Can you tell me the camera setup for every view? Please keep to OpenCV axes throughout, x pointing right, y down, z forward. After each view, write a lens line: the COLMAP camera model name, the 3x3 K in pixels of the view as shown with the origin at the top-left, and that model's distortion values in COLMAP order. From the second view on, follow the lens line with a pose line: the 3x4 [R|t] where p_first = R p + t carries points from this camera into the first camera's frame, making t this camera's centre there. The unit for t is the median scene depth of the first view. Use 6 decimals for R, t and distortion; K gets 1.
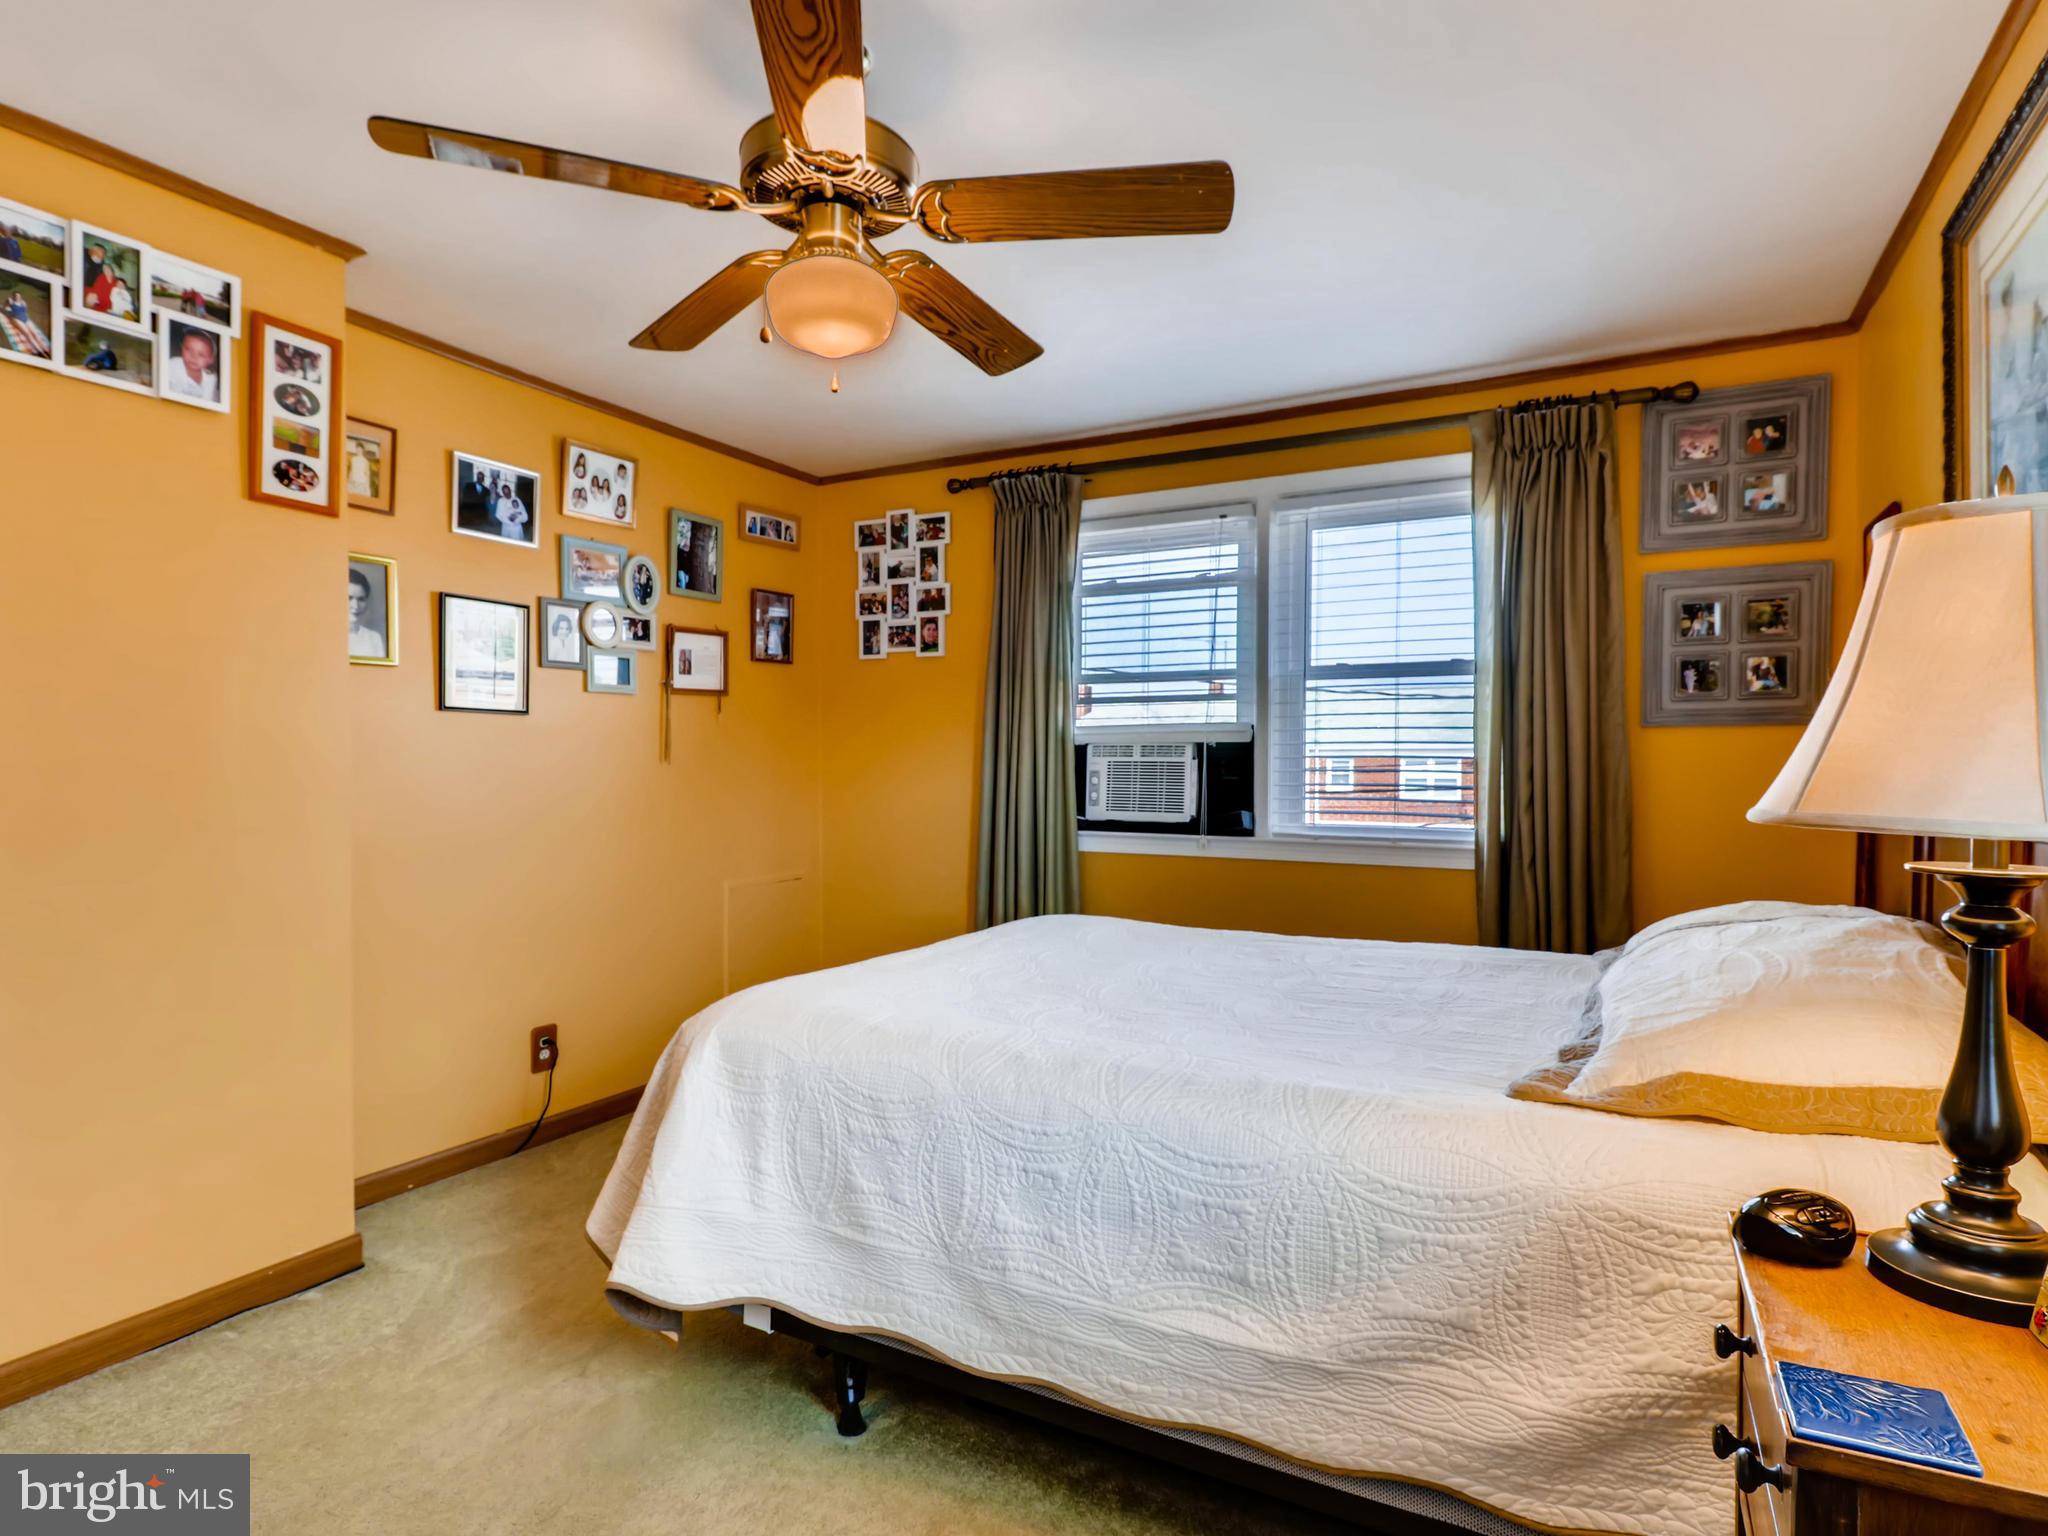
lens RADIAL K [[1040.2, 0, 1024.0], [0, 1040.2, 768.0], [0, 0, 1]] dist [0.003498, 0.000510]
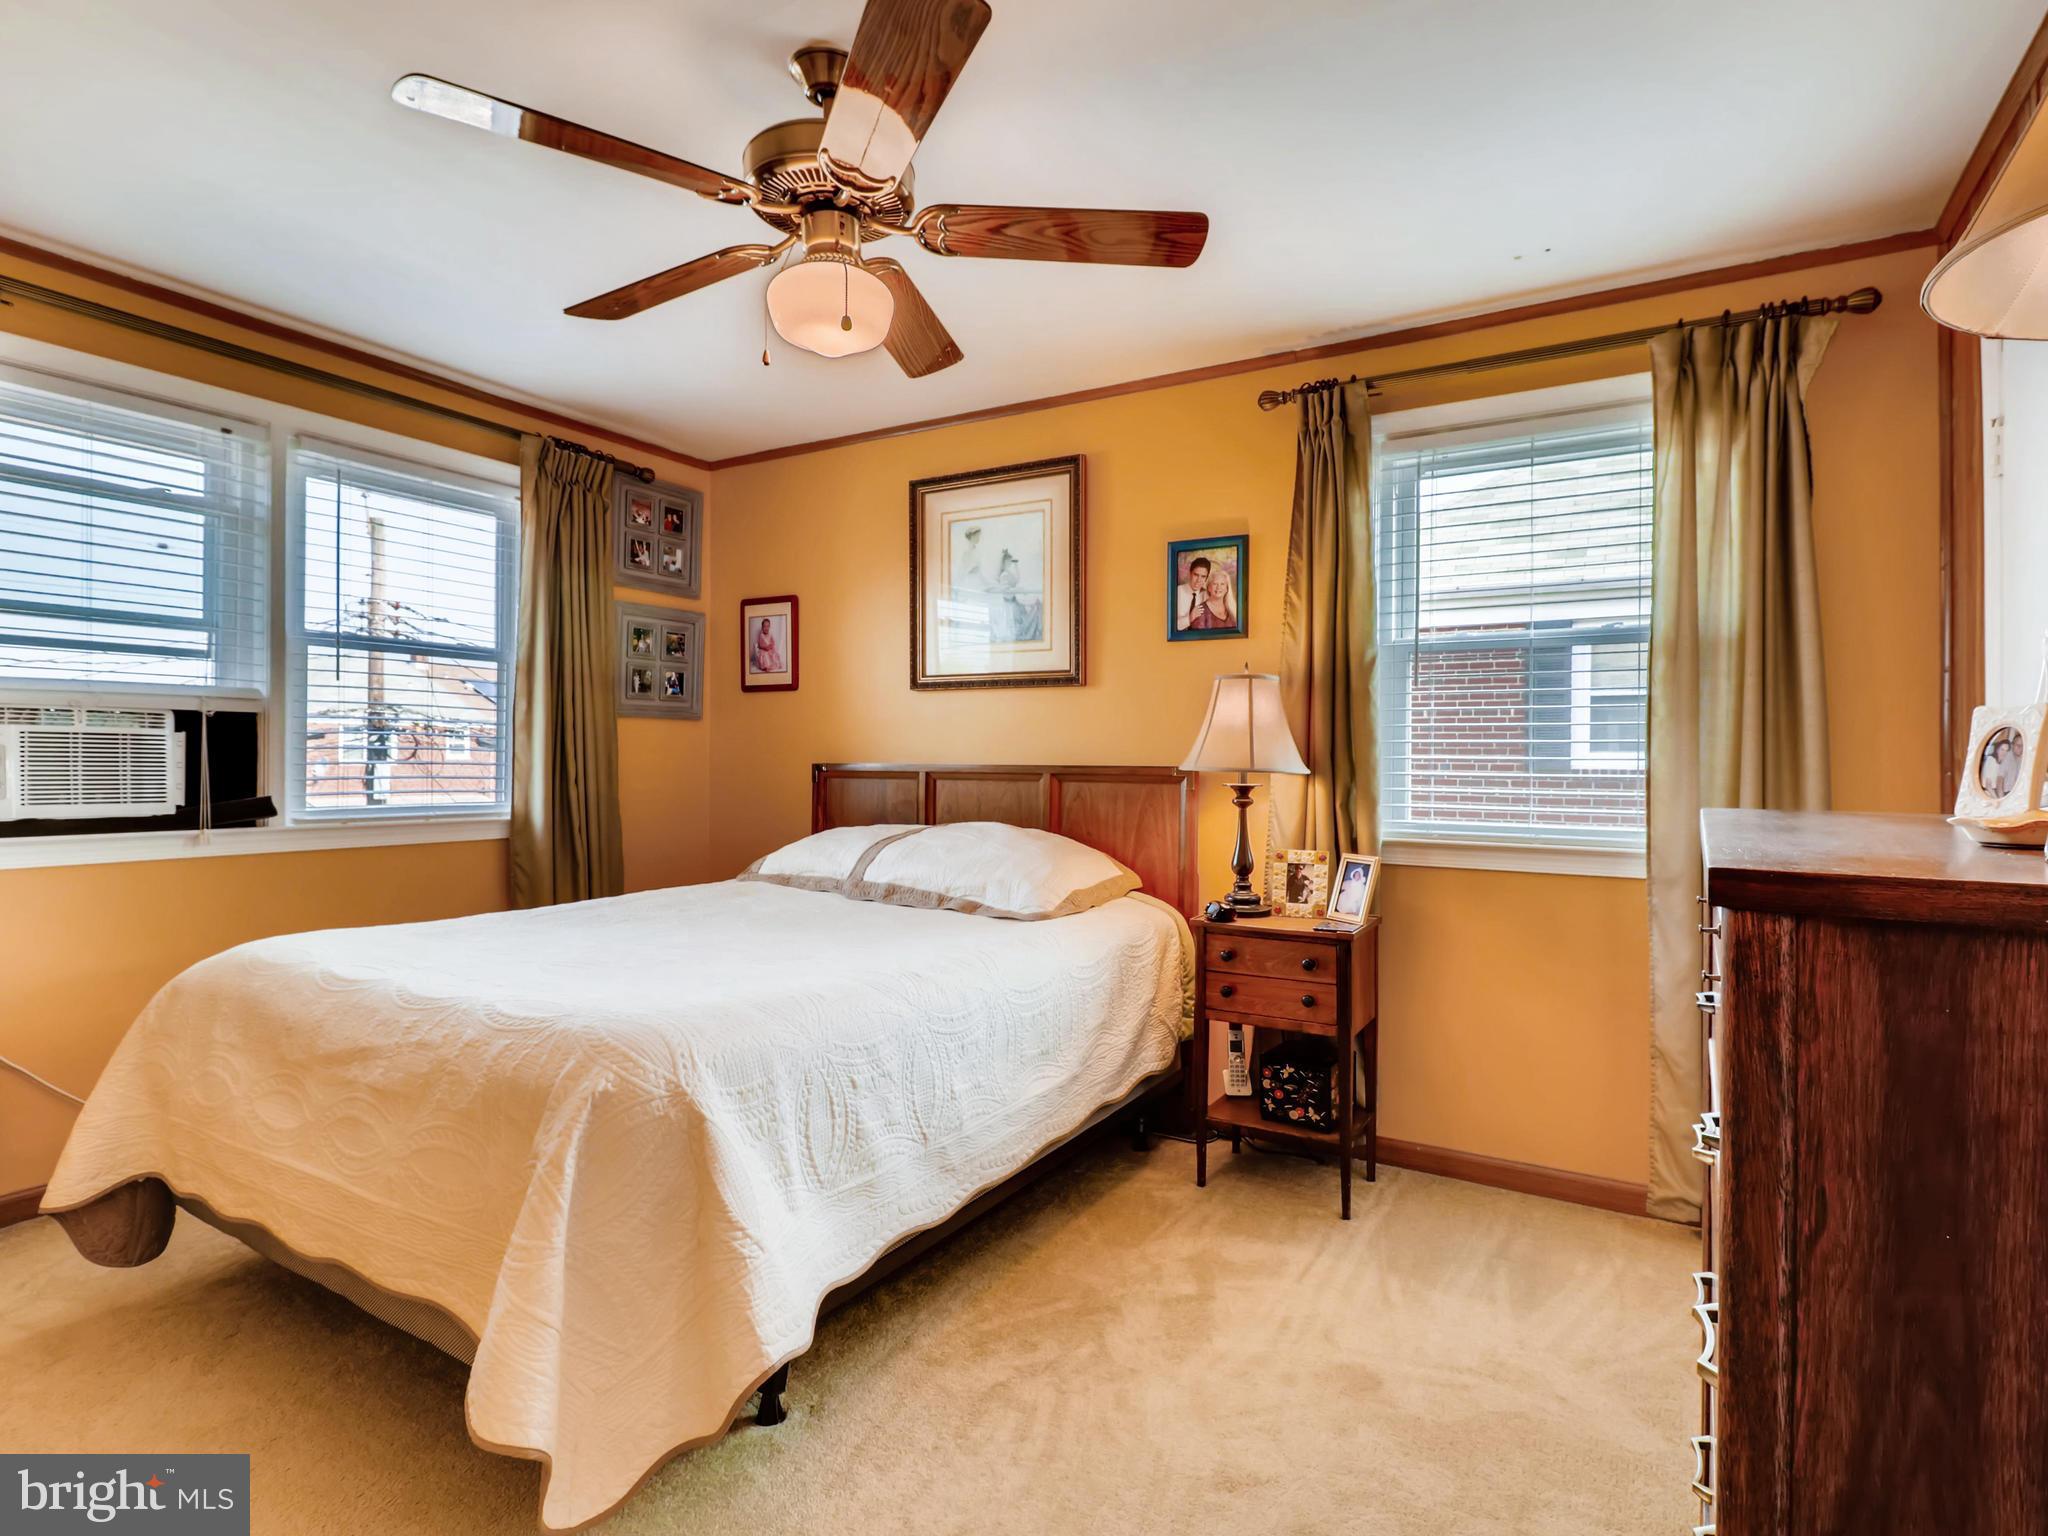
lens RADIAL K [[1040.2, 0, 1024.0], [0, 1040.2, 768.0], [0, 0, 1]] dist [0.003498, 0.000510]
pose [[0.063483, -0.015283, 0.997866, -0.592394], [-0.009577, 0.999827, 0.015922, 0.000425], [-0.997937, -0.010567, 0.063326, 0.338383]]
